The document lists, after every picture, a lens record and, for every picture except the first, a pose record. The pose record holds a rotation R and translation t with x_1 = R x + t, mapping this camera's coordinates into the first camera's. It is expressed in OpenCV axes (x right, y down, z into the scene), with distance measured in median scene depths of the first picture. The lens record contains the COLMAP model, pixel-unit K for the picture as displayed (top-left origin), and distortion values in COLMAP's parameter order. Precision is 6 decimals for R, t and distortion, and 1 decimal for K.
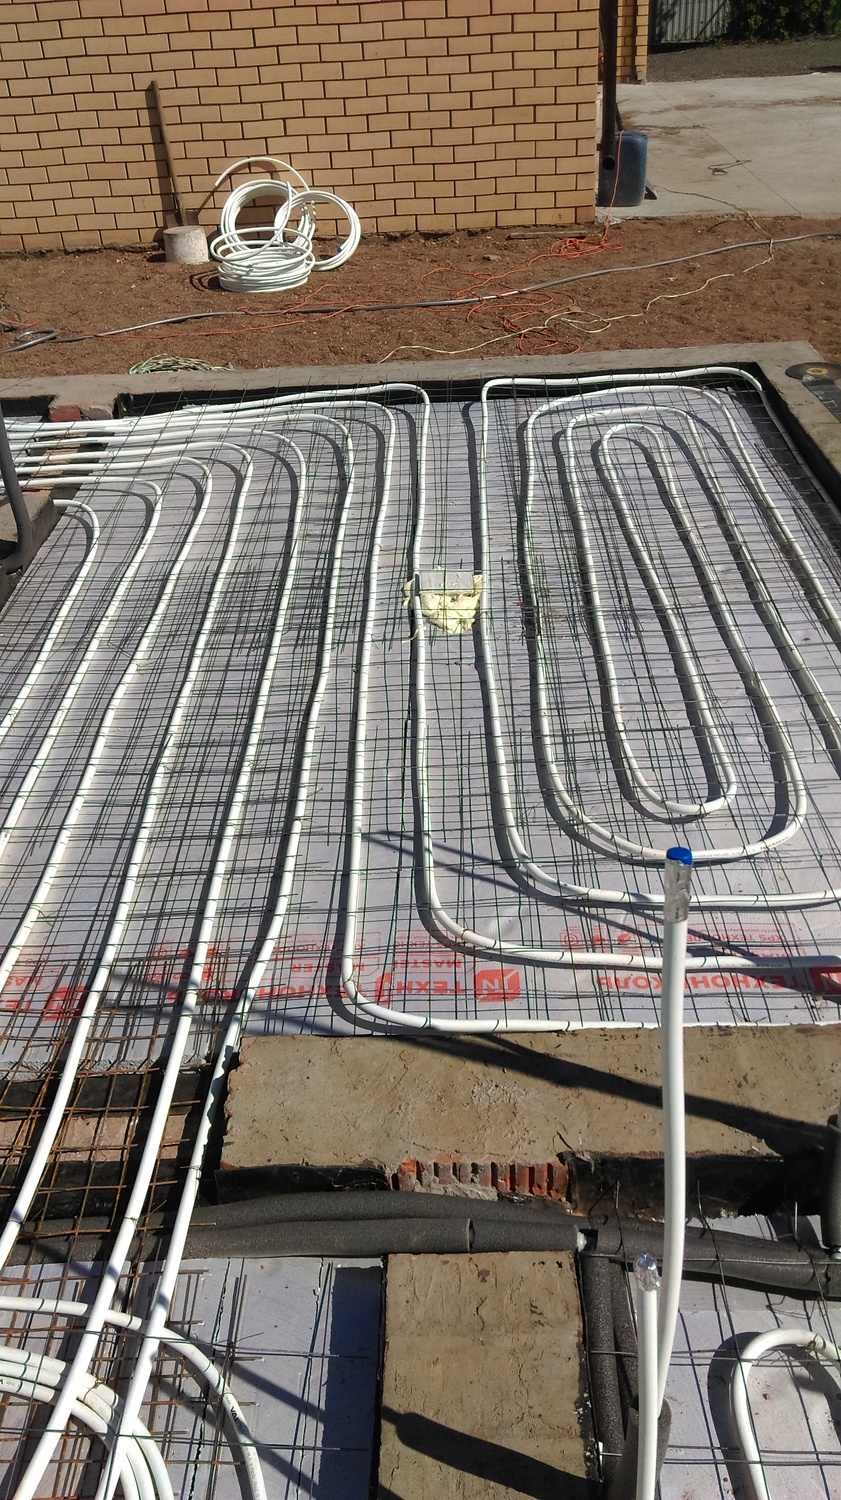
lens RADIAL K [[1260.5, 0, 420.5], [0, 1260.5, 750.0], [0, 0, 1]] dist [0.002482, -0.012142]
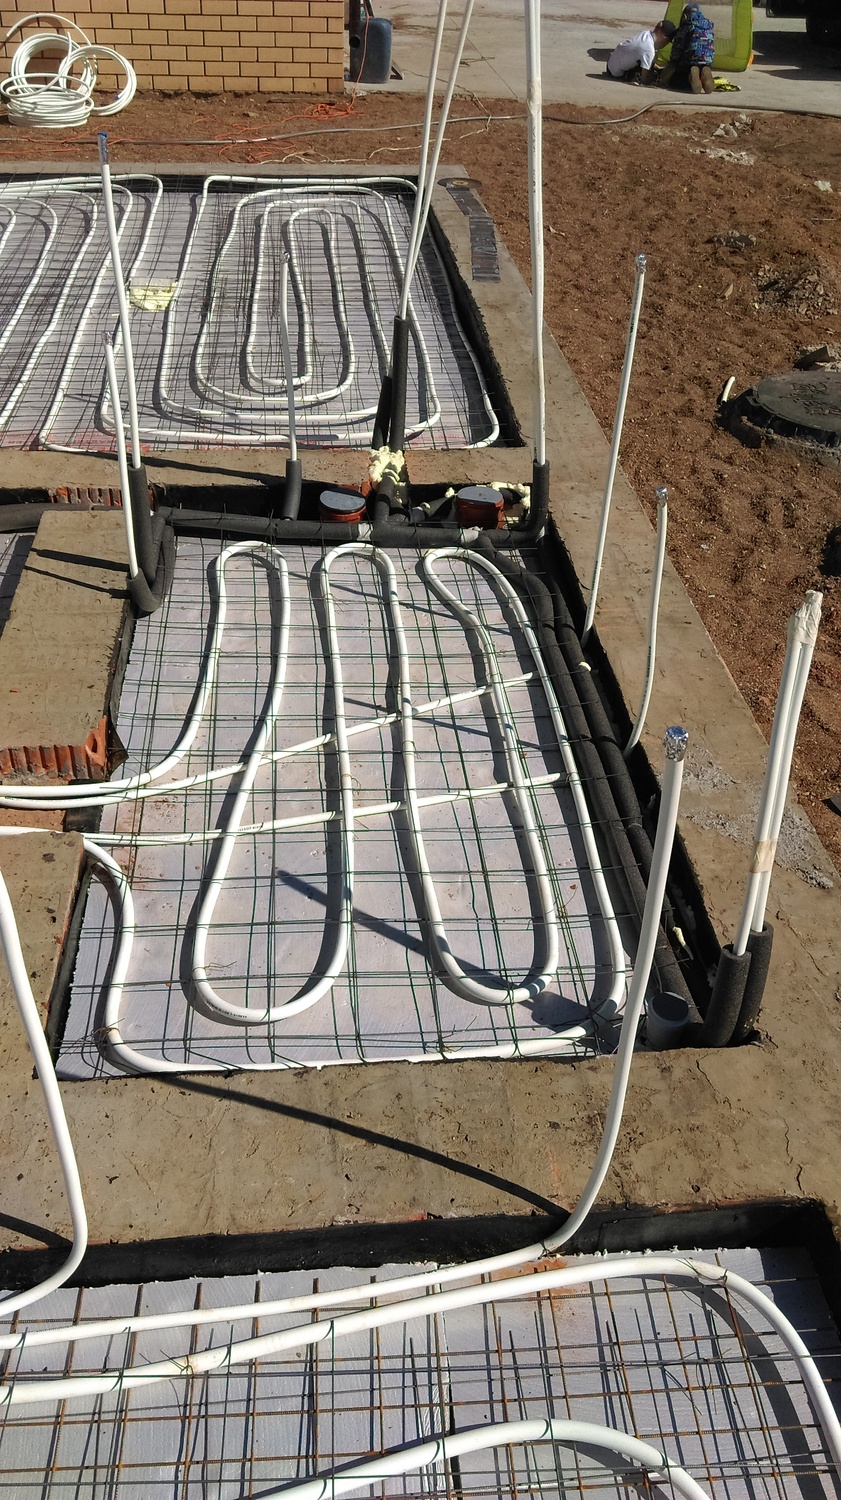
lens RADIAL K [[1296.2, 0, 420.5], [0, 1296.2, 750.0], [0, 0, 1]] dist [-0.011324, -0.016315]
pose [[0.991571, 0.008047, 0.129314, 0.061929], [-0.012573, 0.999335, 0.034223, 0.149563], [-0.128953, -0.035561, 0.991013, -0.215002]]
